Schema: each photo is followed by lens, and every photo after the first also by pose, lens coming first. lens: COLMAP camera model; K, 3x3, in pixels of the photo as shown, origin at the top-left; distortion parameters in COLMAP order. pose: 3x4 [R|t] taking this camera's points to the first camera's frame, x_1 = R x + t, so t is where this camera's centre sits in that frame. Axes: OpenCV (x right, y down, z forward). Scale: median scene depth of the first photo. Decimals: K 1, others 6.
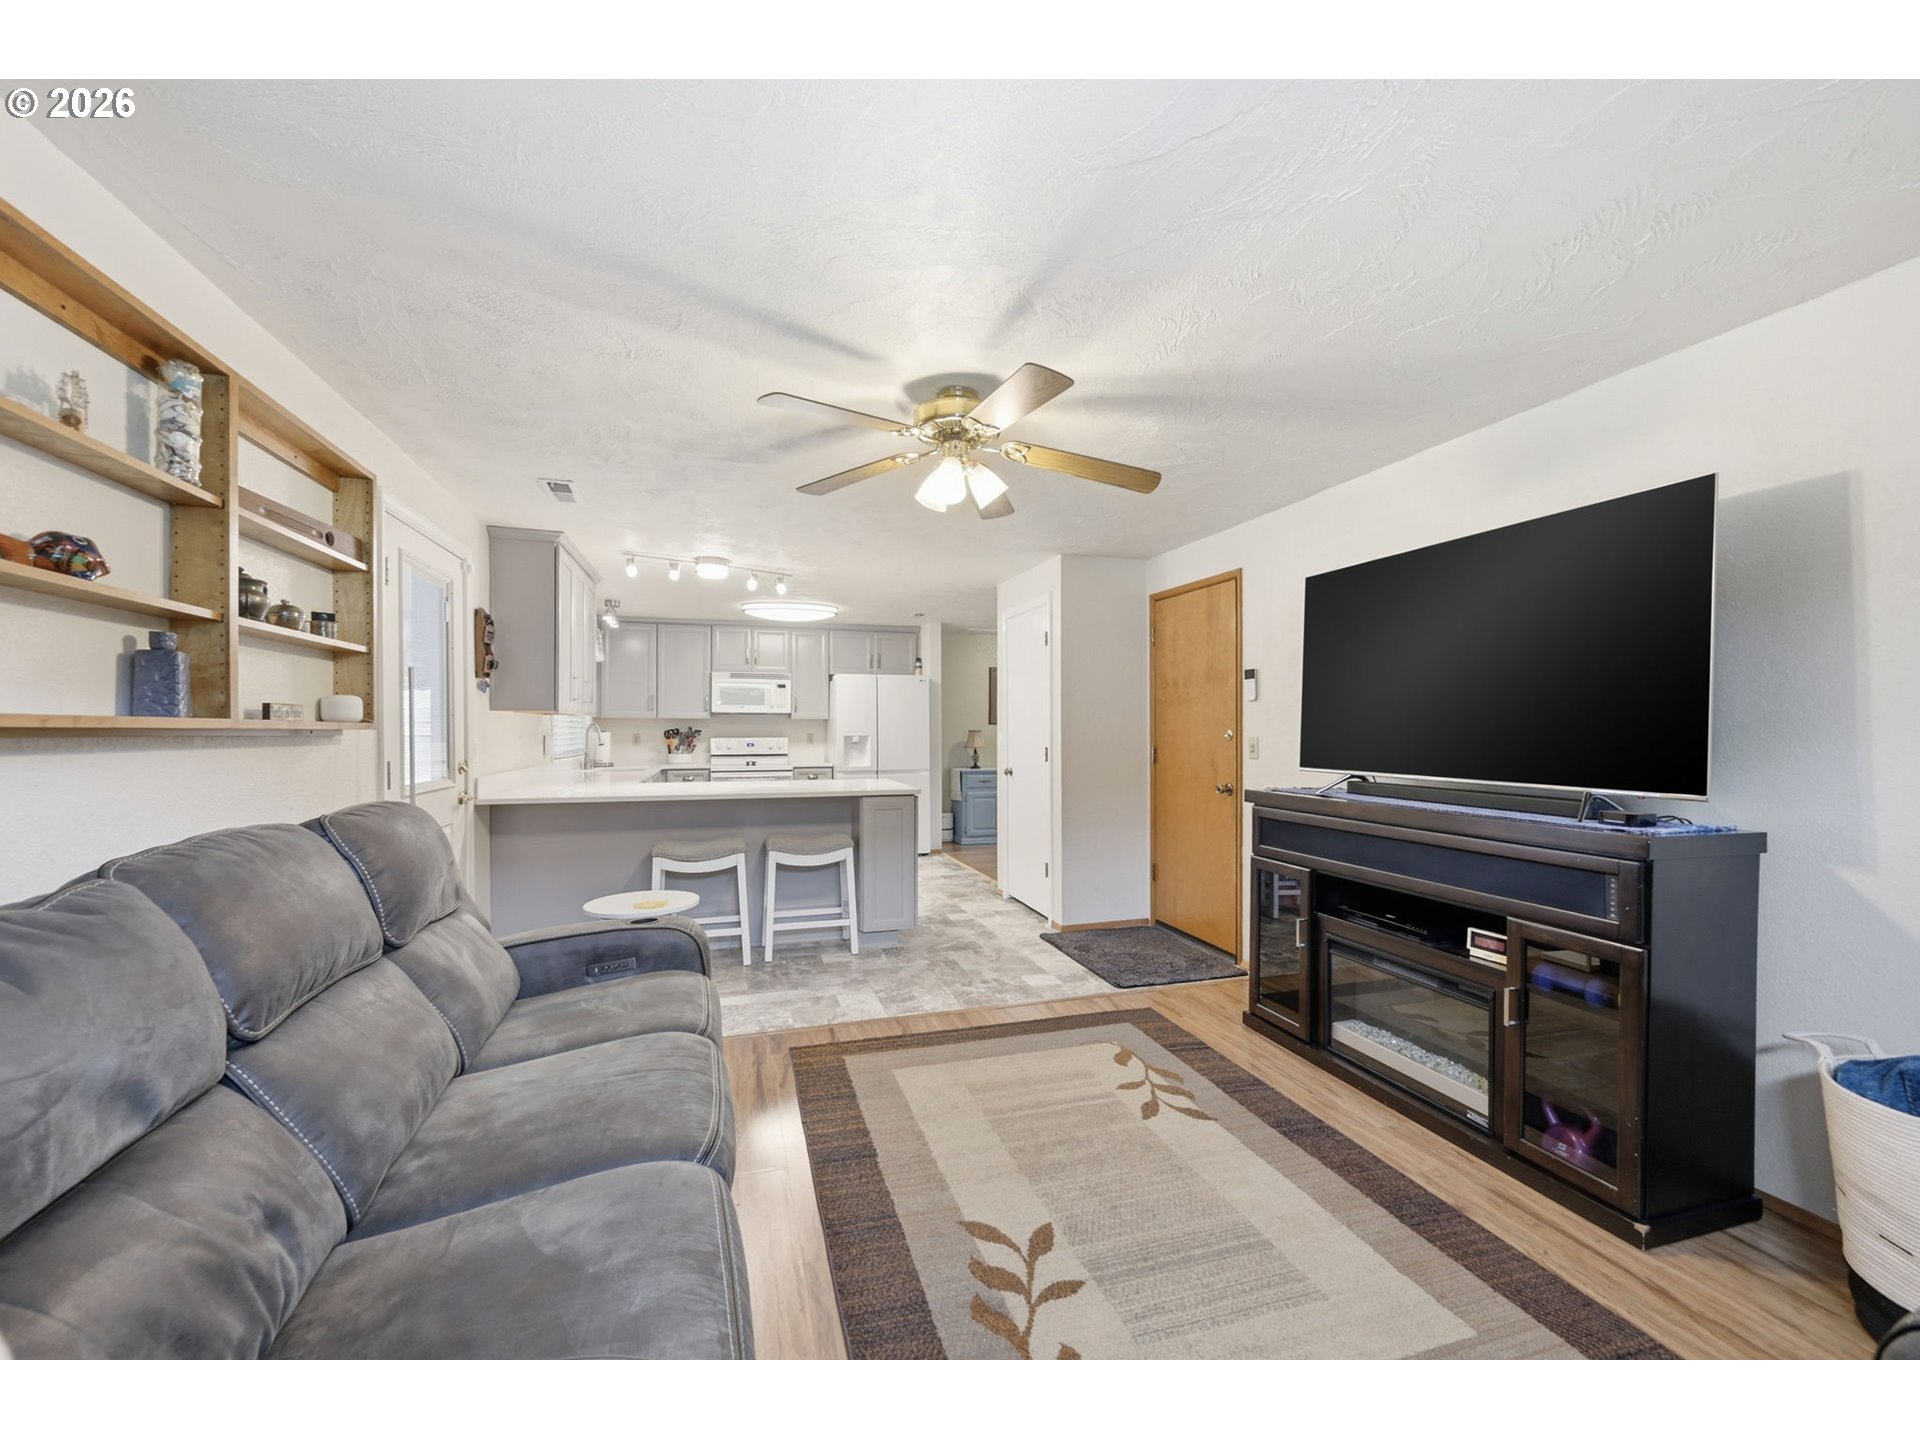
lens RADIAL K [[770.7, 0, 965.3], [0, 770.7, 729.2], [0, 0, 1]] dist [0.001165, 0.000393]
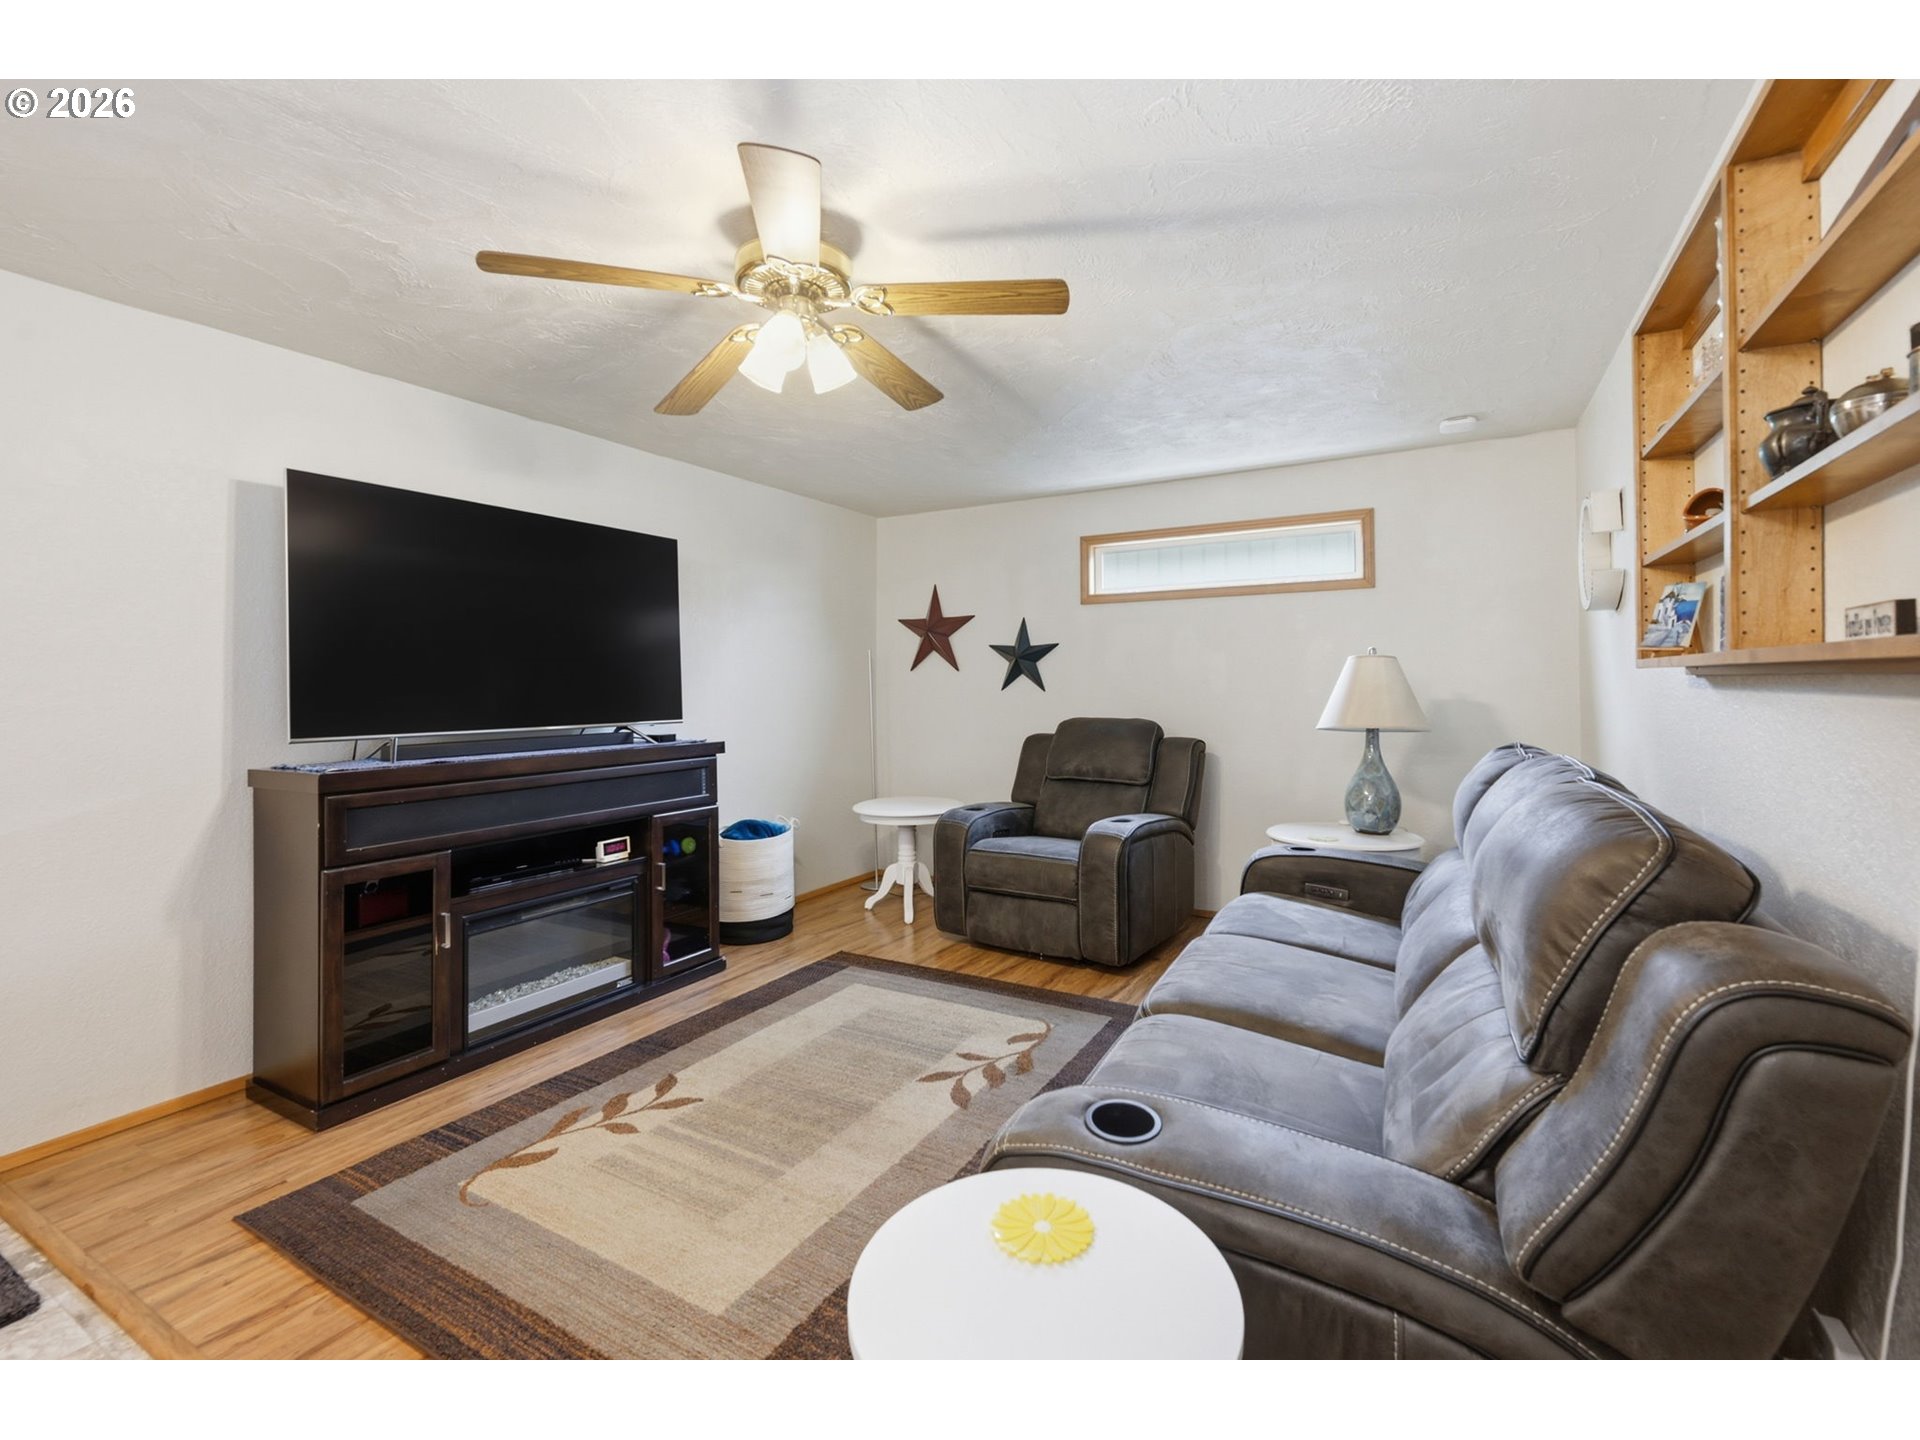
lens RADIAL K [[863.1, 0, 964.9], [0, 863.1, 685.9], [0, 0, 1]] dist [0.000830, 0.000196]
pose [[-0.685354, 0.011559, 0.728118, -0.701998], [0.012724, 0.999911, -0.003897, 0.015925], [-0.728099, 0.006593, -0.685440, 1.393298]]
